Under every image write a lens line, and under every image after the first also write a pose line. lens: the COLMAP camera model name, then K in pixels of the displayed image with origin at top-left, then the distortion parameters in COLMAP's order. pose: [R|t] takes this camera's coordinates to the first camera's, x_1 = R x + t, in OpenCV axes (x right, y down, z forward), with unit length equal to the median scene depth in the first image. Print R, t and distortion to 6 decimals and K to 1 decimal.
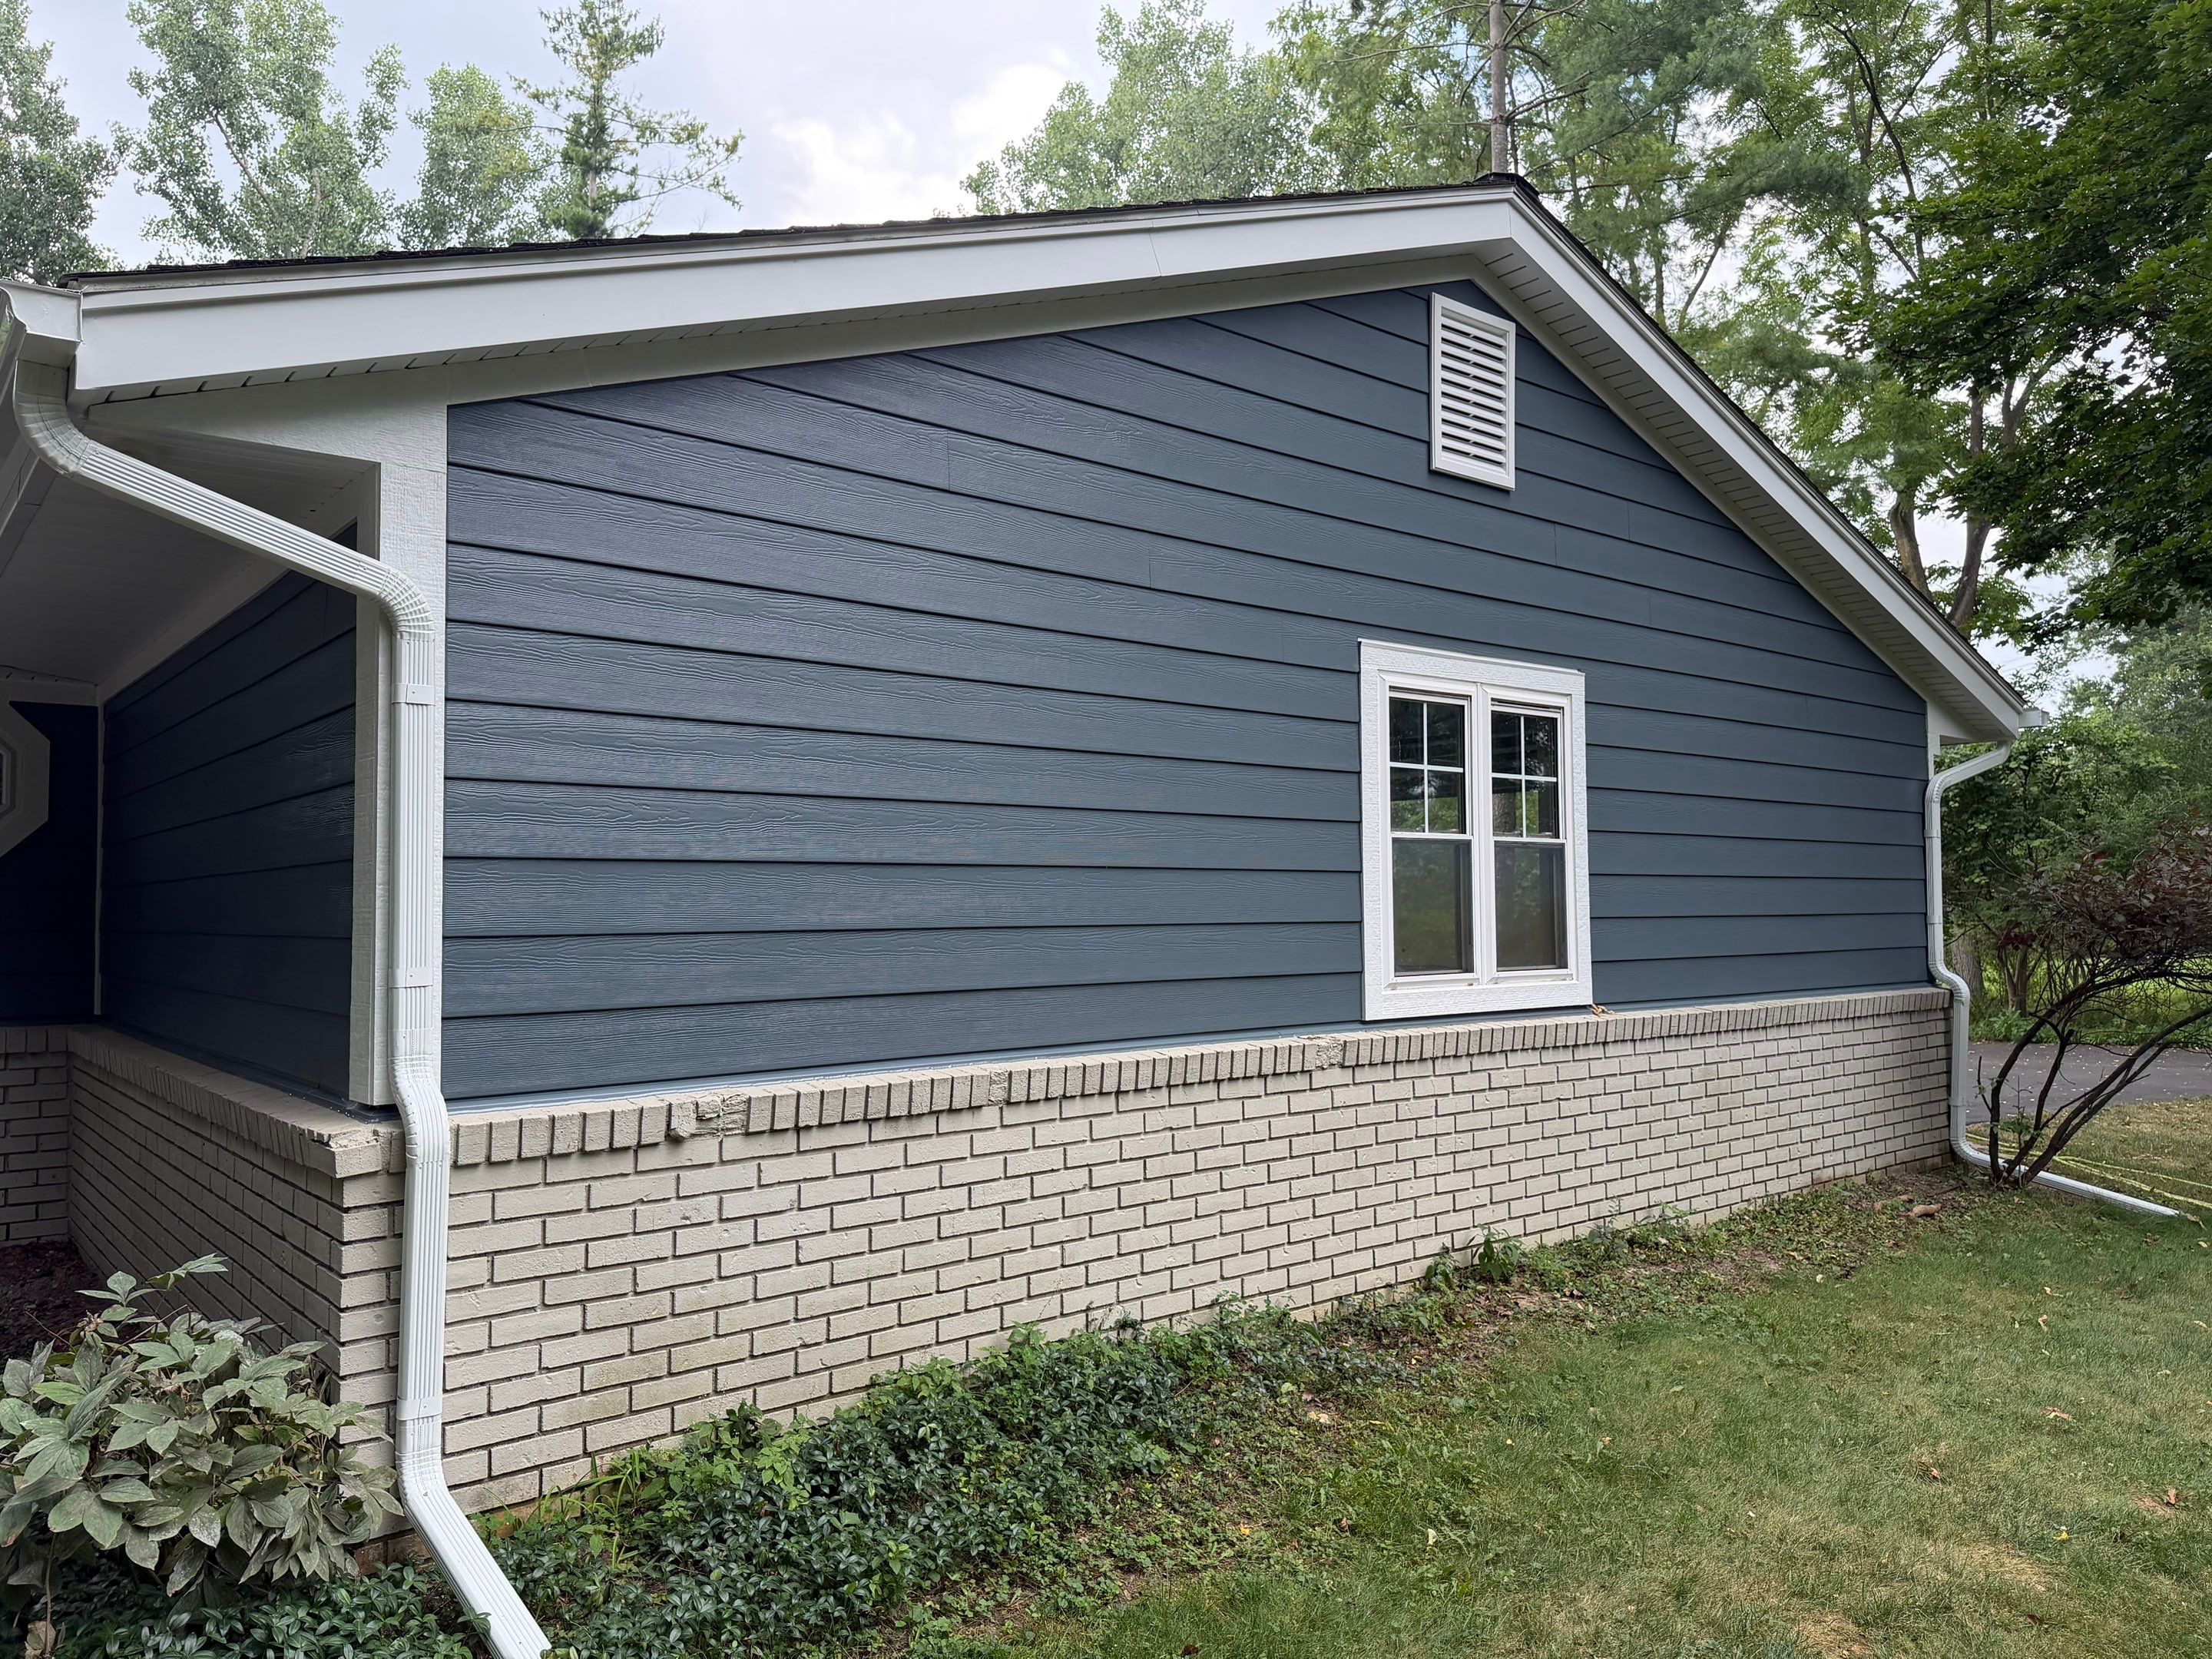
lens RADIAL K [[1545.9, 0, 1096.6], [0, 1545.9, 825.4], [0, 0, 1]] dist [0.083963, -0.076018]
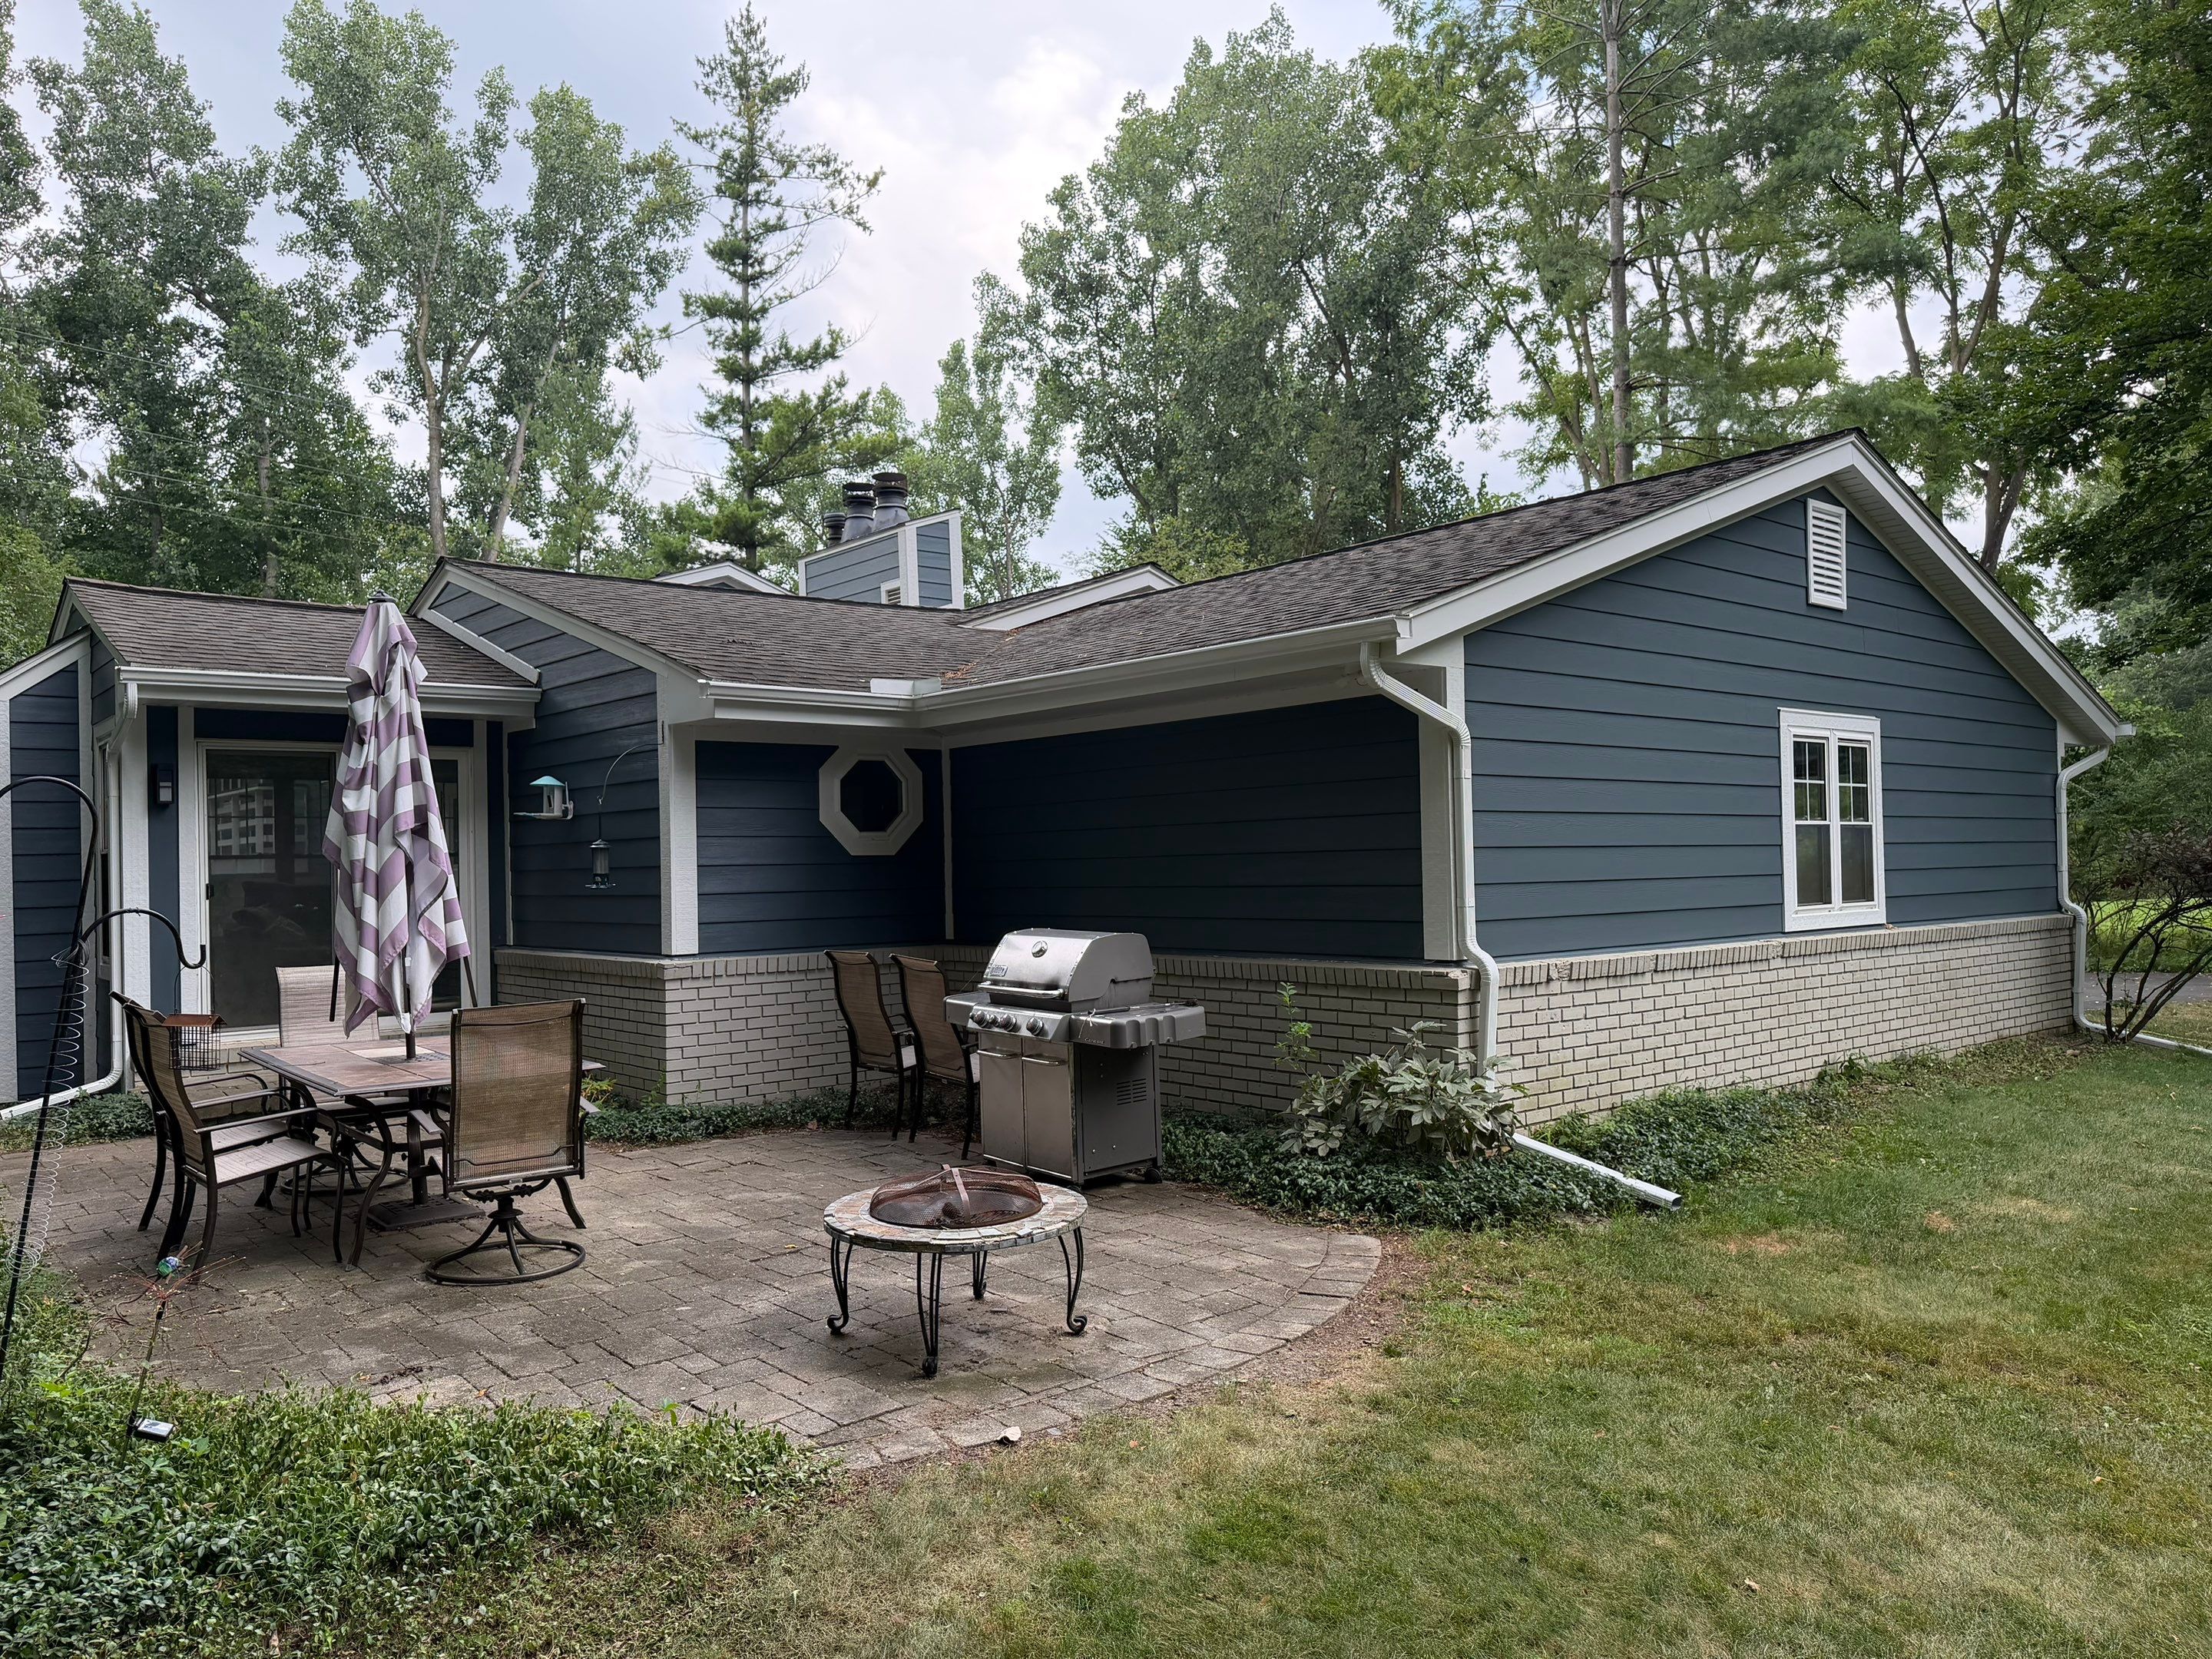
lens RADIAL K [[1629.4, 0, 1073.6], [0, 1629.4, 834.5], [0, 0, 1]] dist [-0.041278, 0.100537]
pose [[0.999740, -0.013935, 0.018042, -0.498954], [0.013409, 0.999491, 0.028957, -0.033970], [-0.018436, -0.028708, 0.999418, -0.601715]]
